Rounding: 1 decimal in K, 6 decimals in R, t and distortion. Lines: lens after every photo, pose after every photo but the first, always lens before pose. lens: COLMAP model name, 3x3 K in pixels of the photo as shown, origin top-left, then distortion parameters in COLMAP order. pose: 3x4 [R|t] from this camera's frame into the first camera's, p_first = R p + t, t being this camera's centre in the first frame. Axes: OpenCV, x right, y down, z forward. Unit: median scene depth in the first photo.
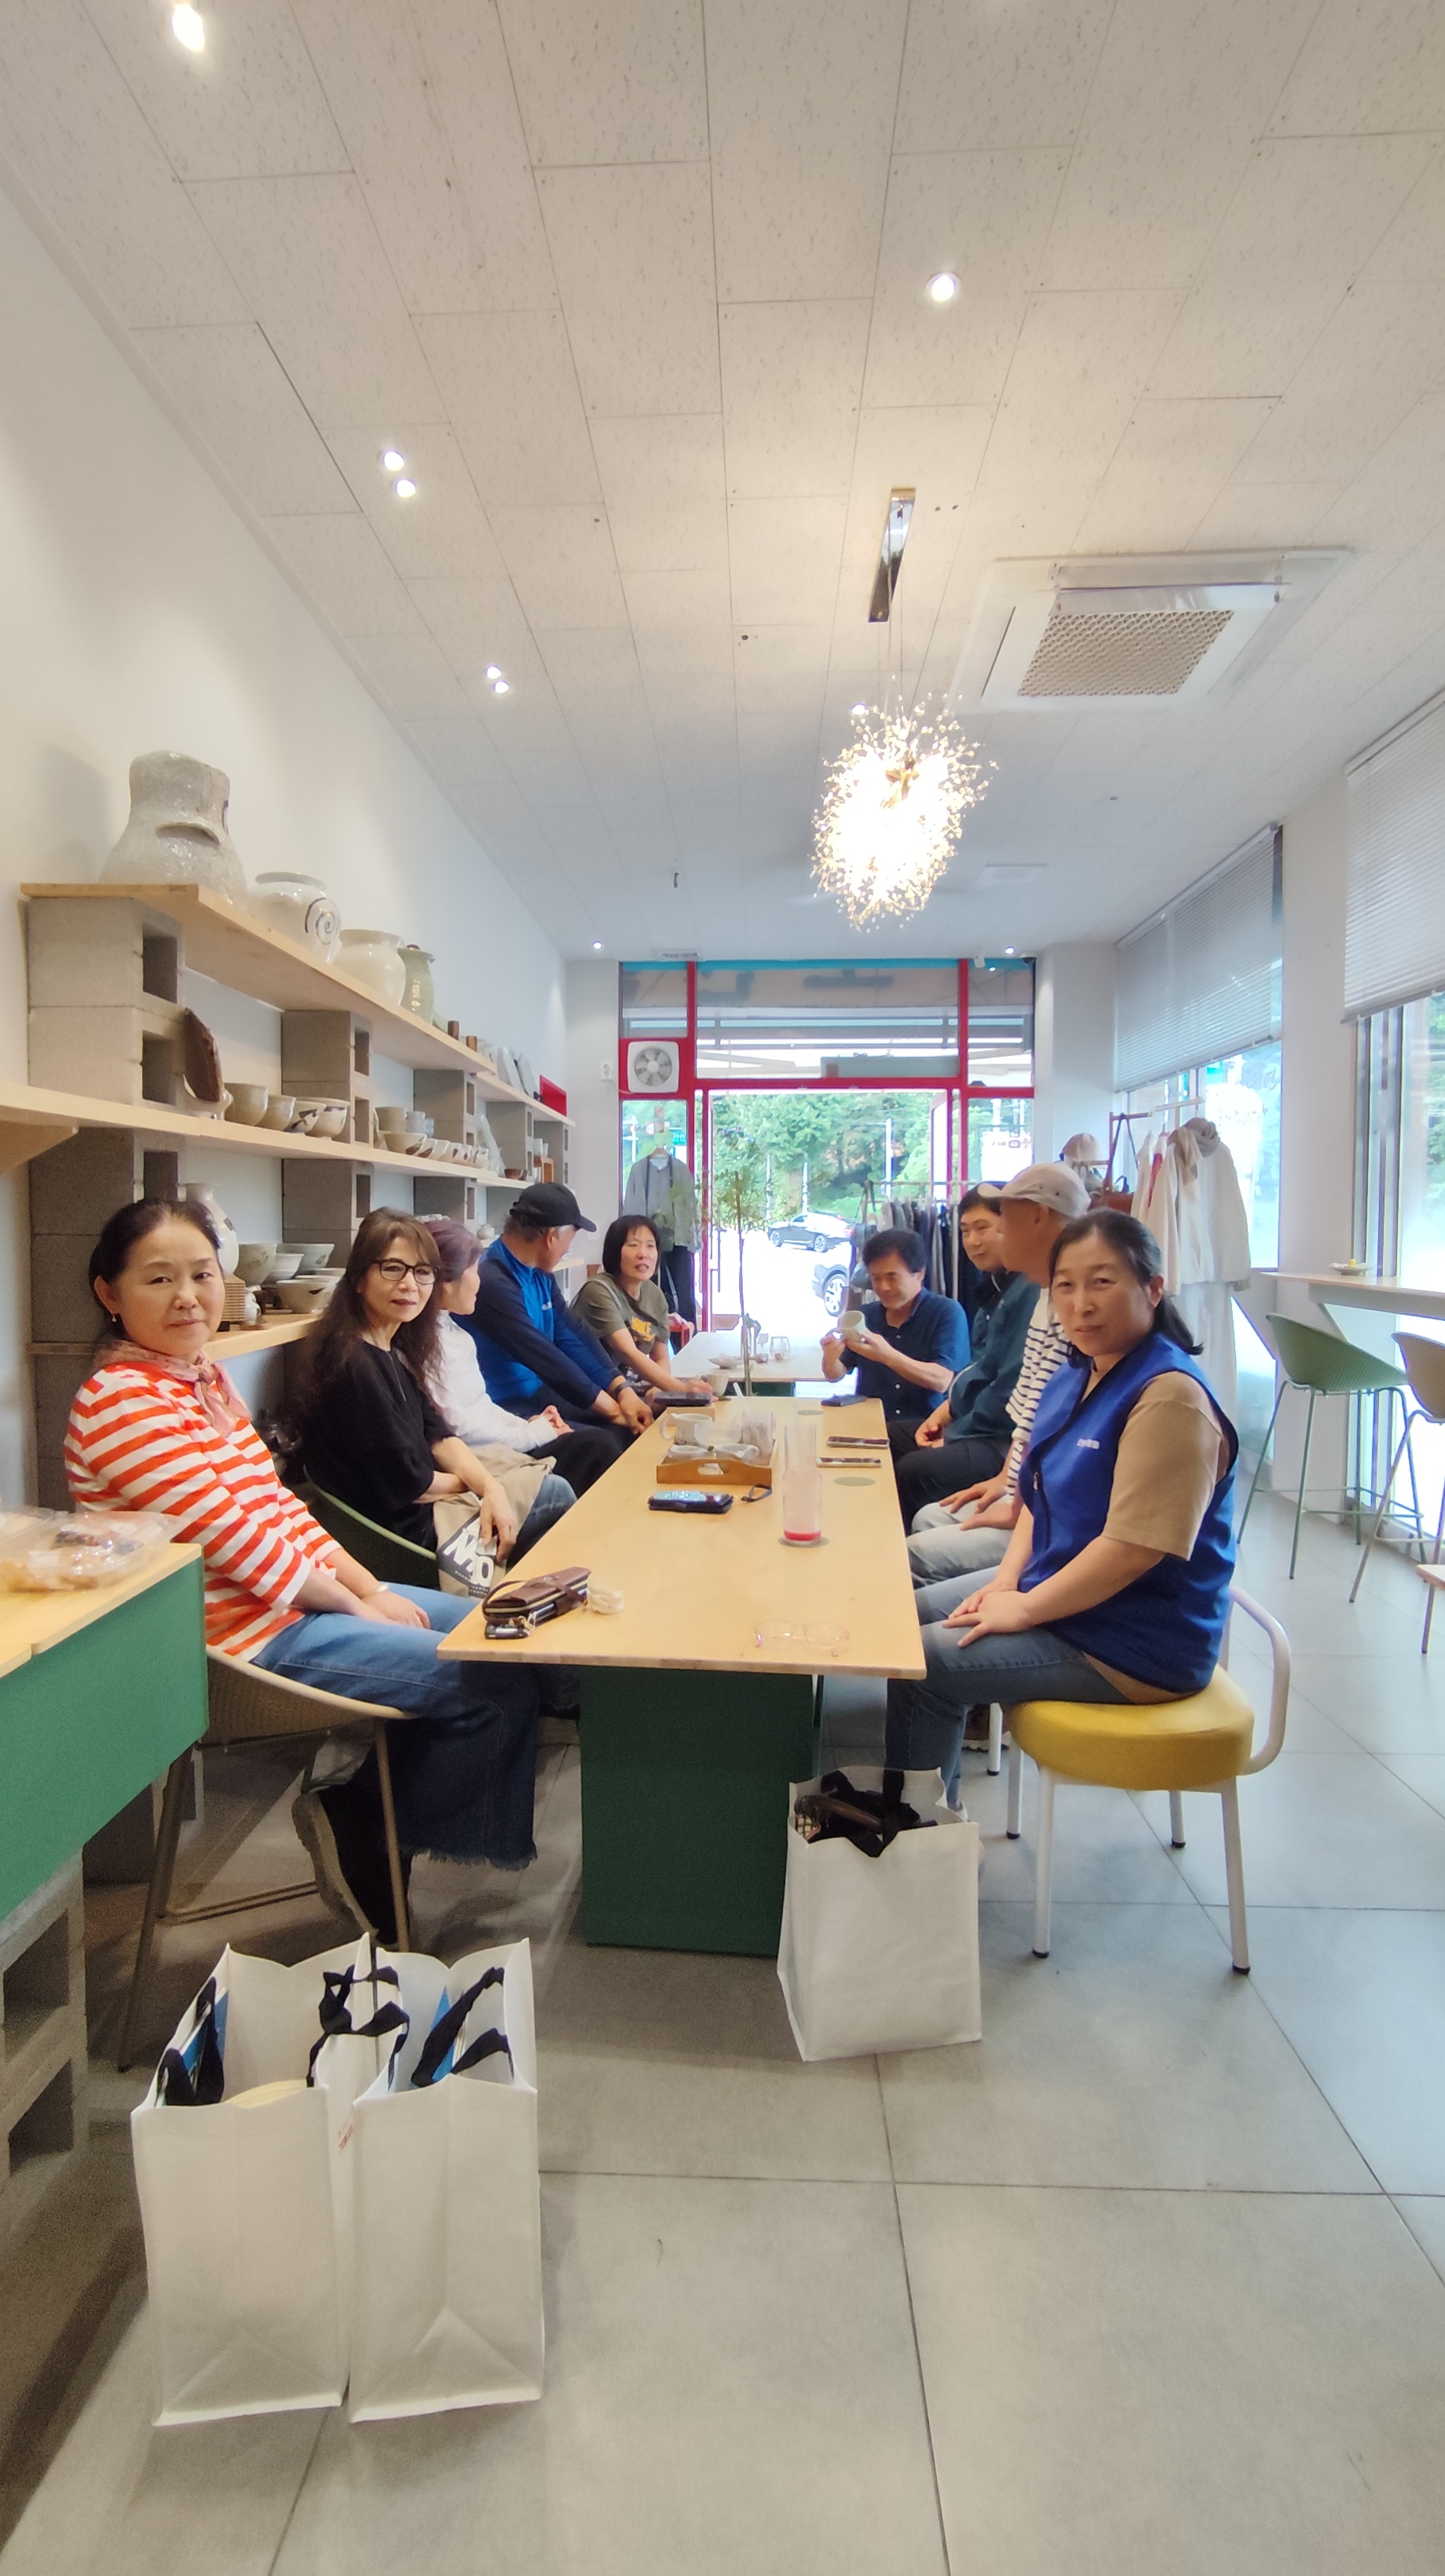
lens RADIAL K [[1181.7, 0, 705.5], [0, 1181.7, 1260.2], [0, 0, 1]] dist [-0.020013, 0.006067]
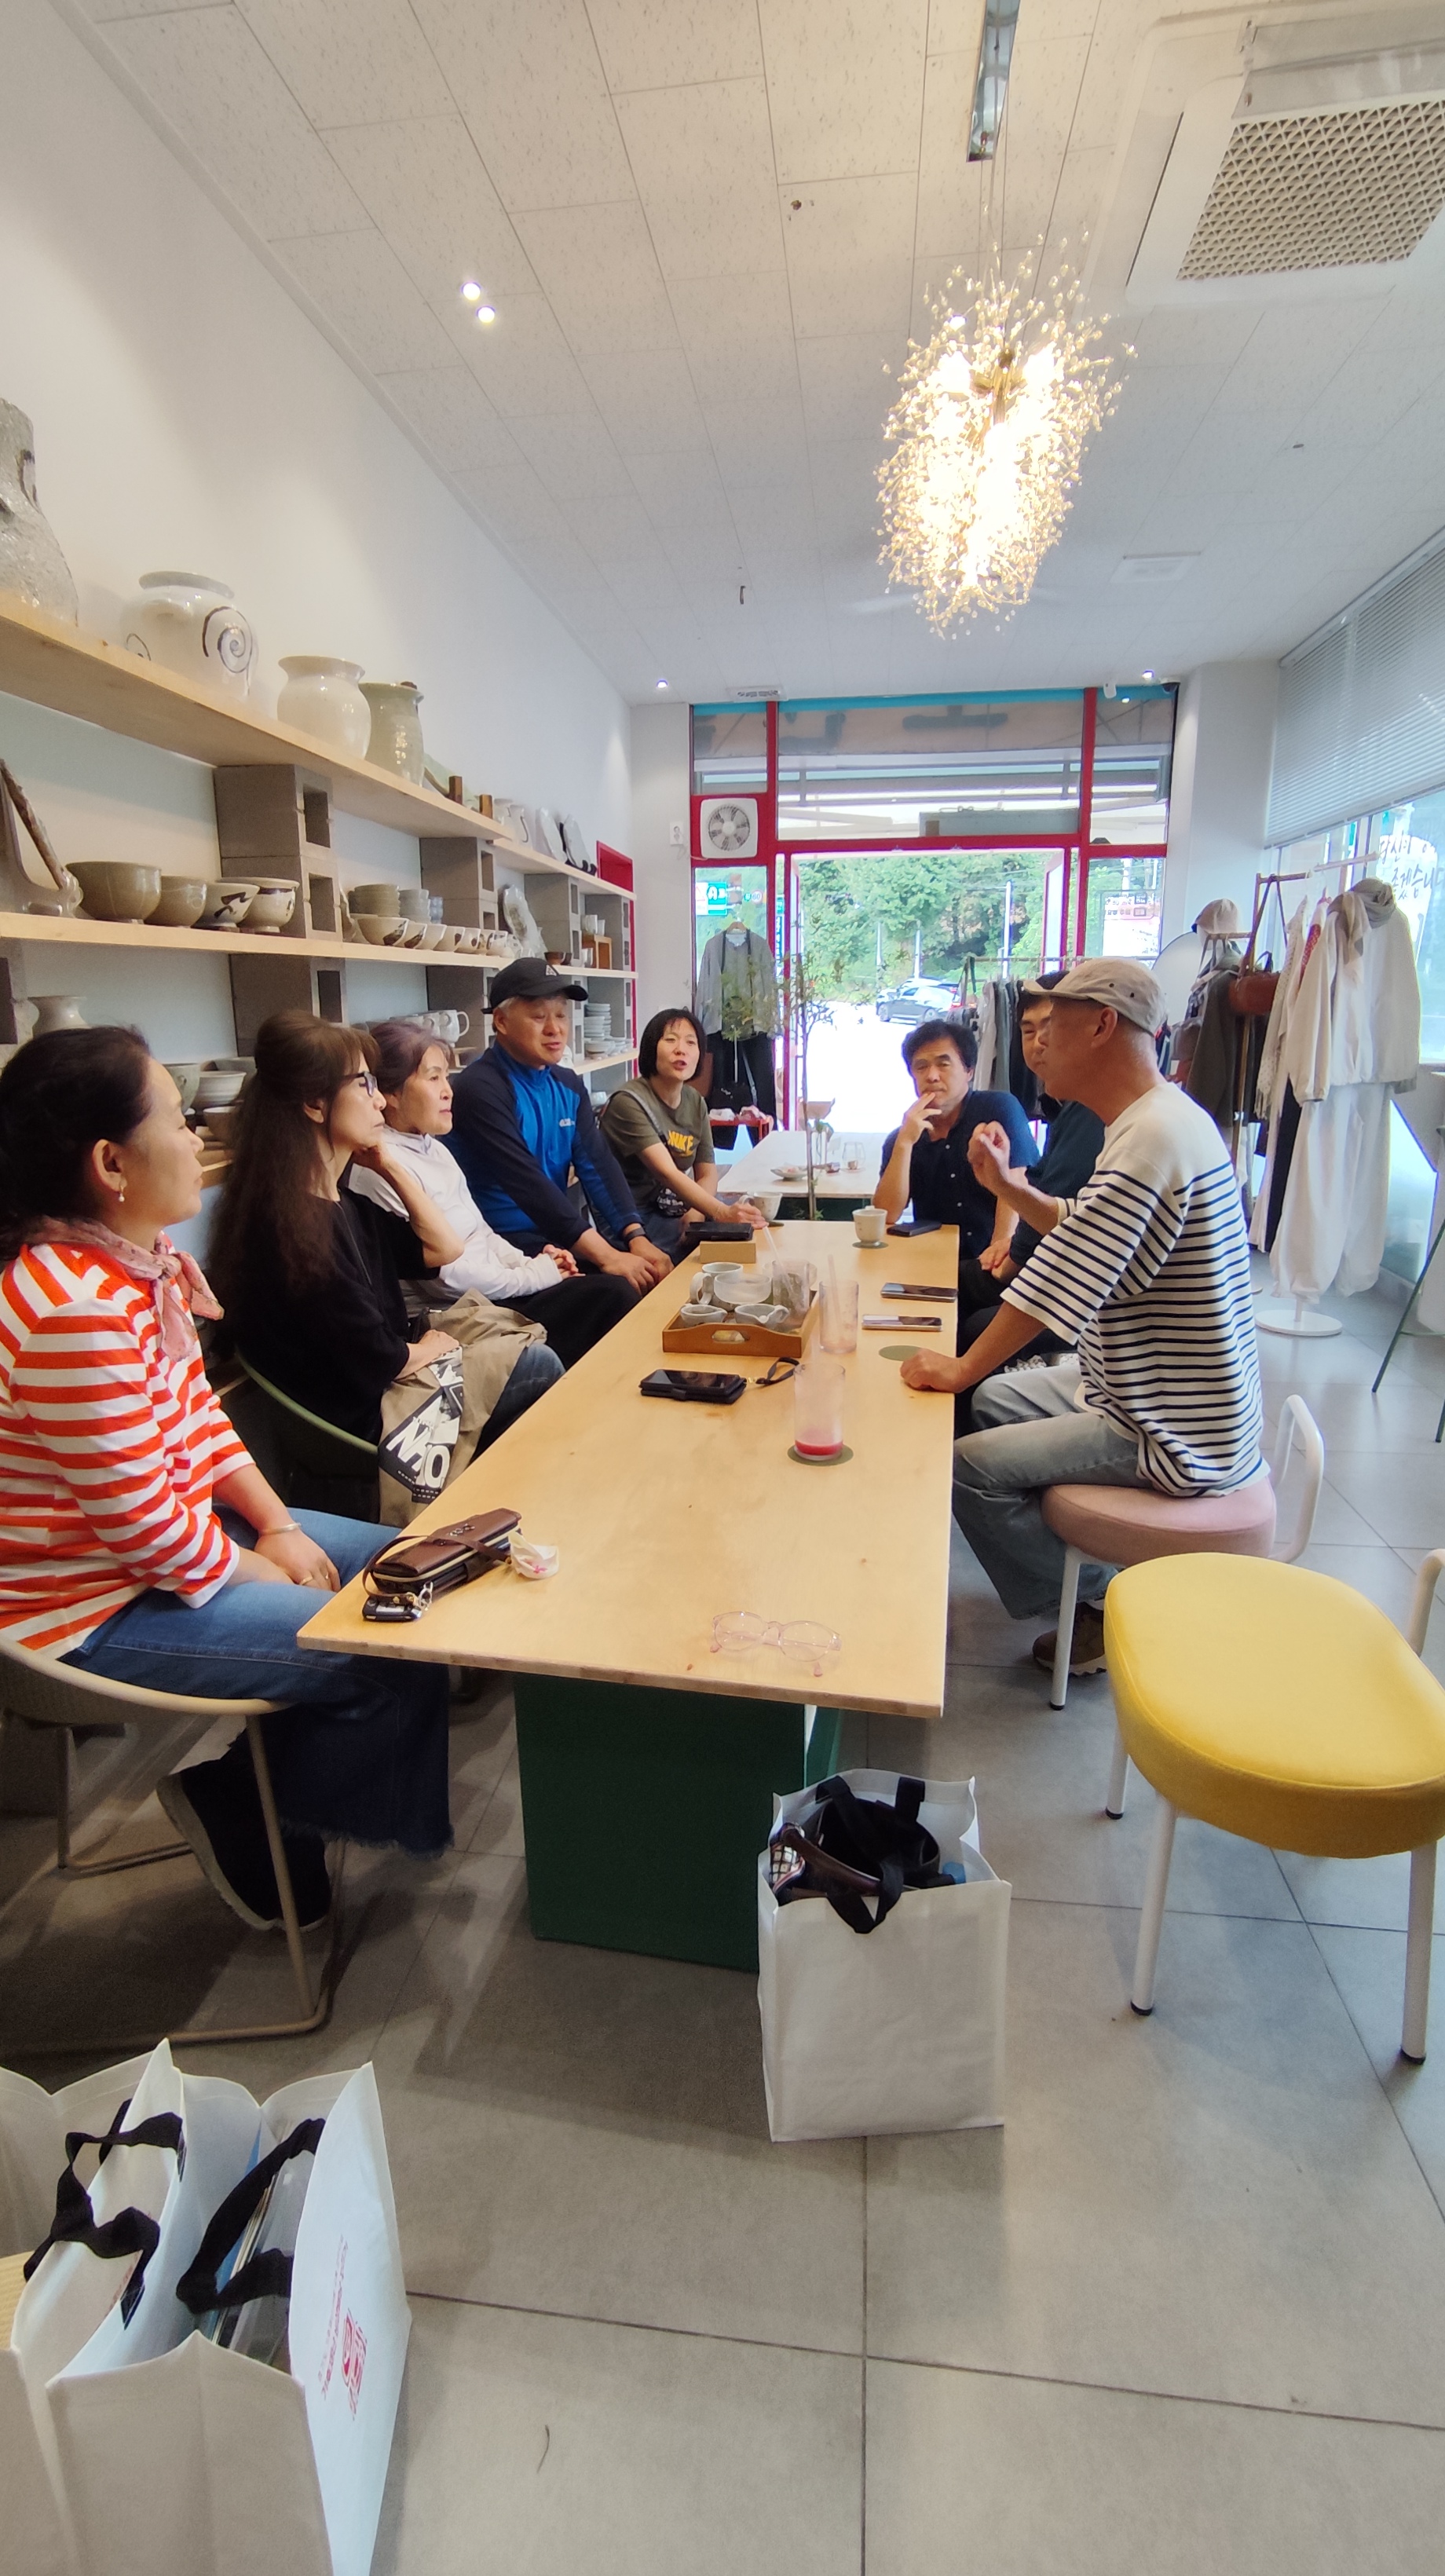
lens RADIAL K [[1181.7, 0, 697.3], [0, 1181.7, 1267.5], [0, 0, 1]] dist [-0.020013, 0.006067]
pose [[0.995548, 0.012235, -0.093454, 0.053545], [0.005967, 0.981368, 0.192046, -0.025926], [0.094063, -0.191749, 0.976926, 0.178680]]
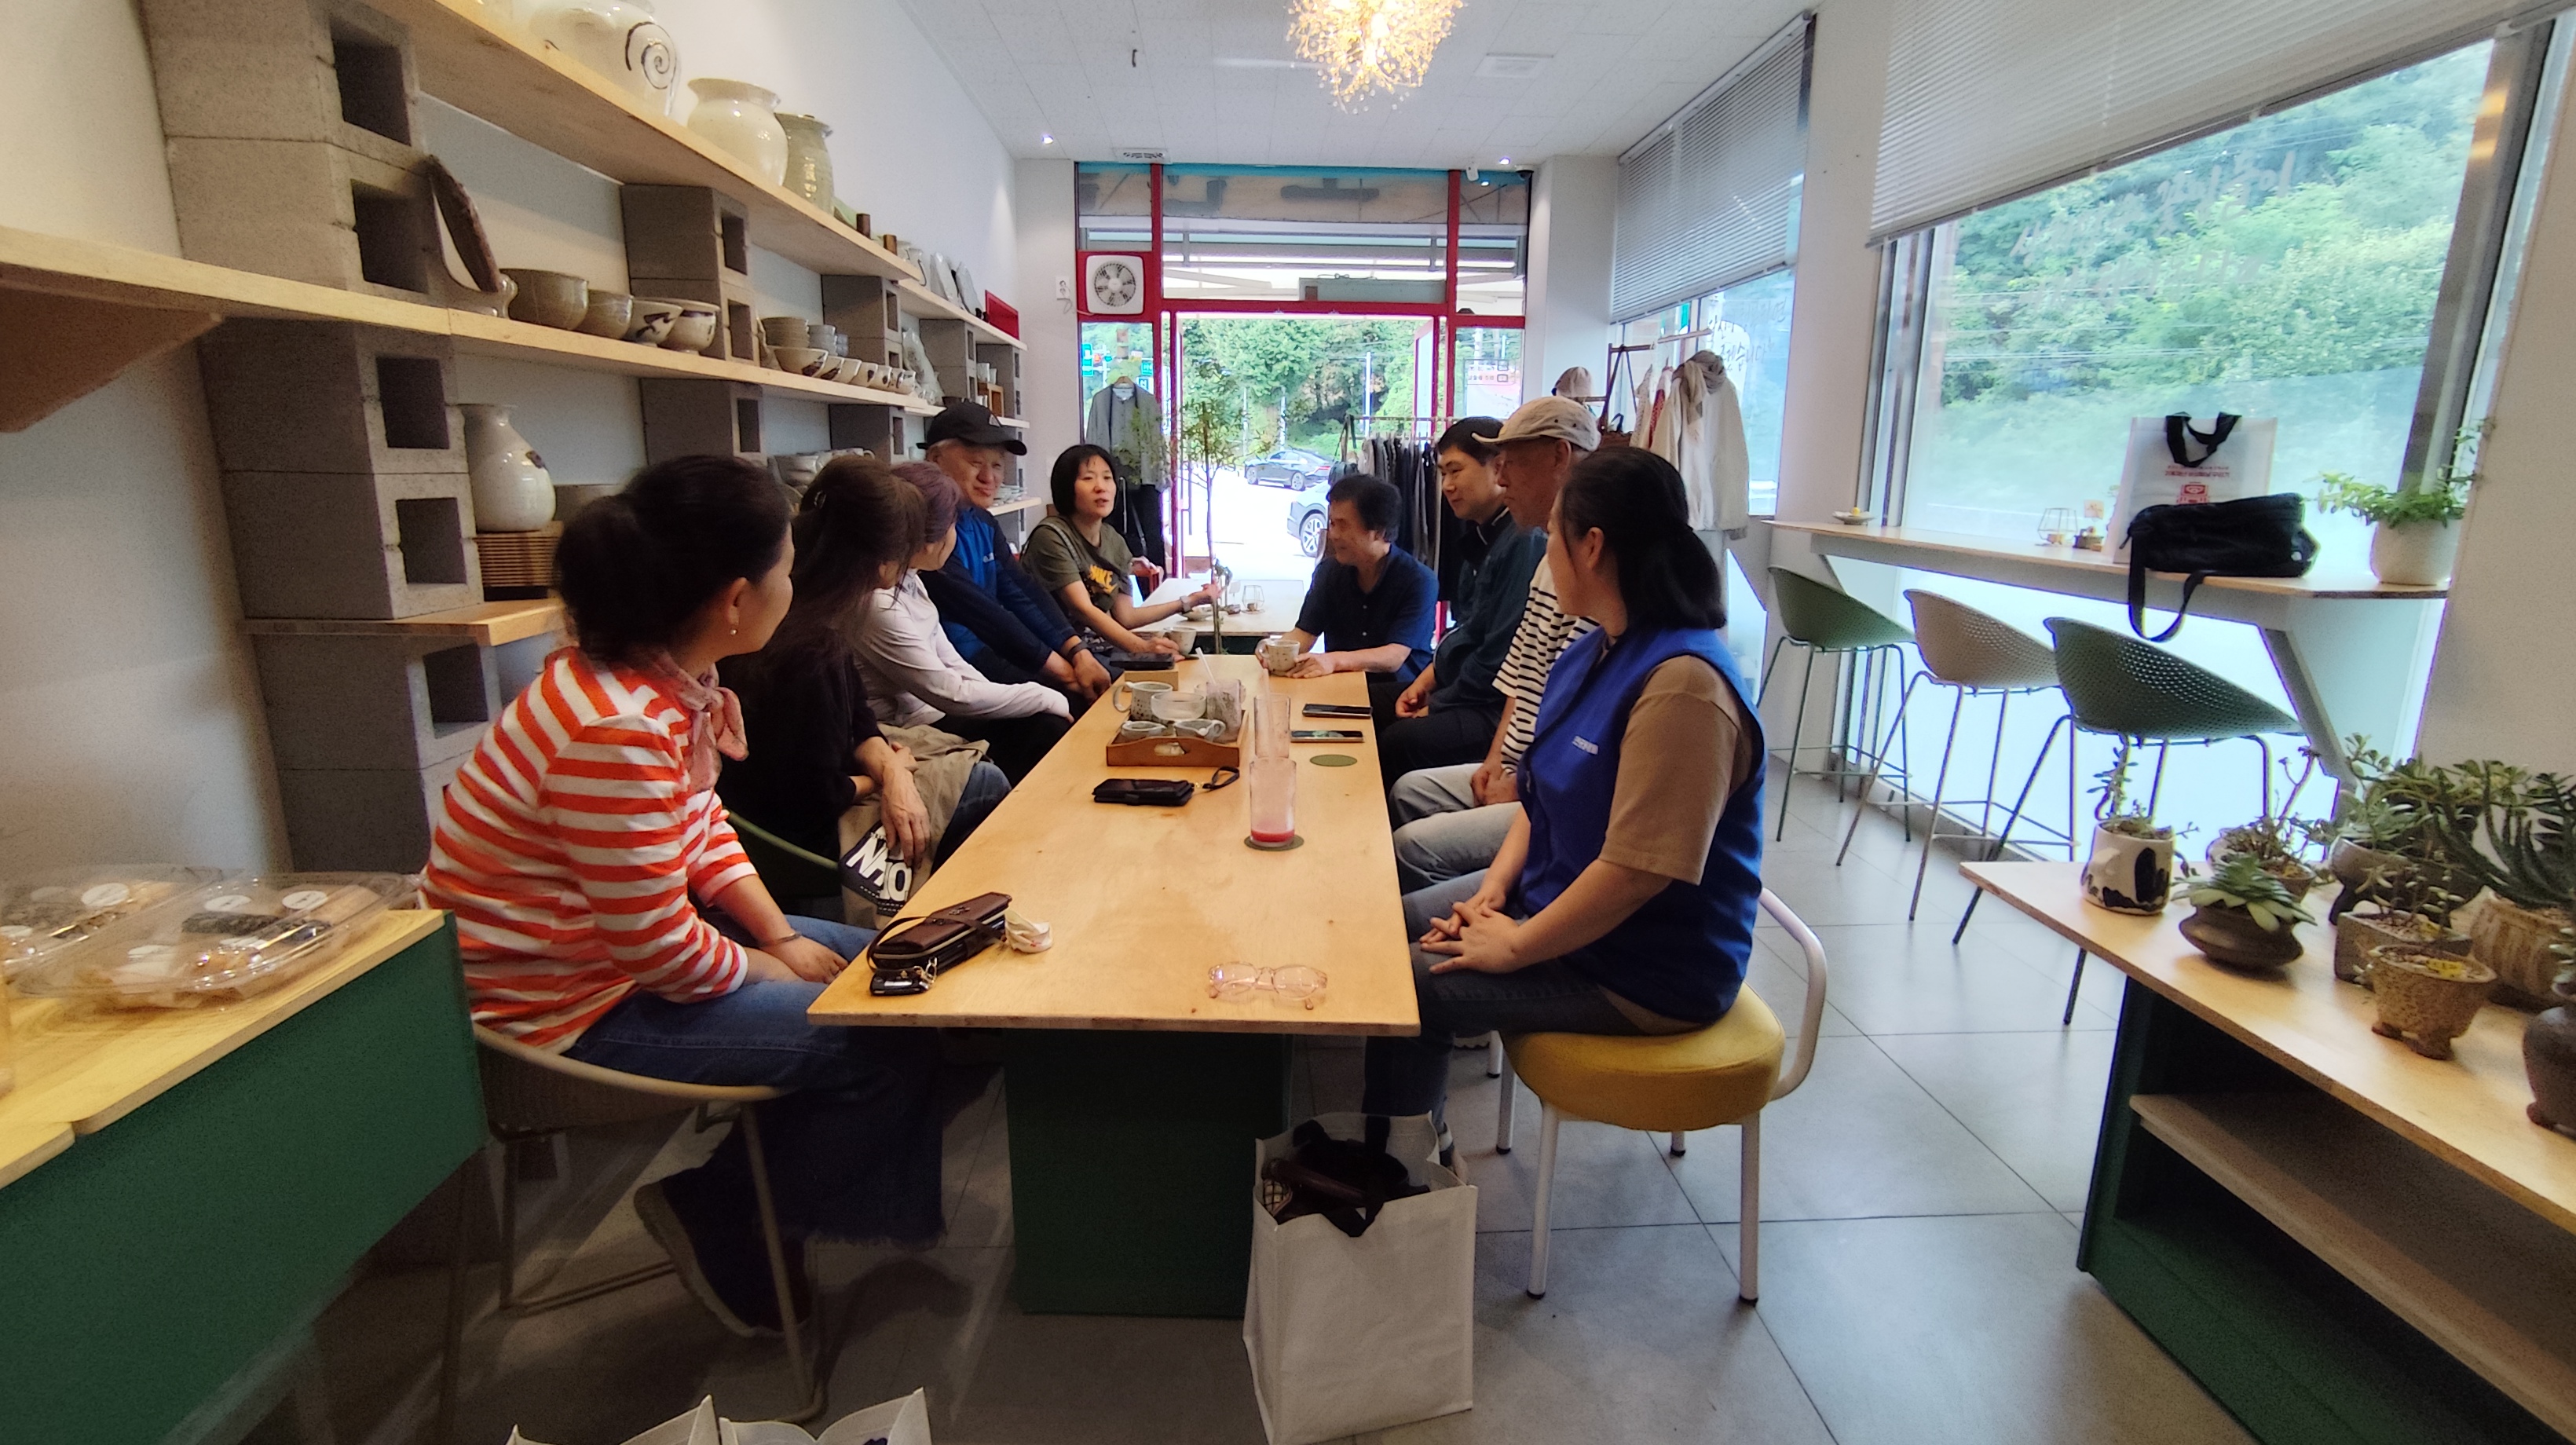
lens RADIAL K [[1181.7, 0, 1295.1], [0, 1181.7, 700.7], [0, 0, 1]] dist [-0.020013, 0.006067]
pose [[0.995416, -0.008844, 0.095231, 0.012673], [-0.007312, 0.985764, 0.167975, -0.004920], [-0.095361, -0.167901, 0.981181, 0.127573]]
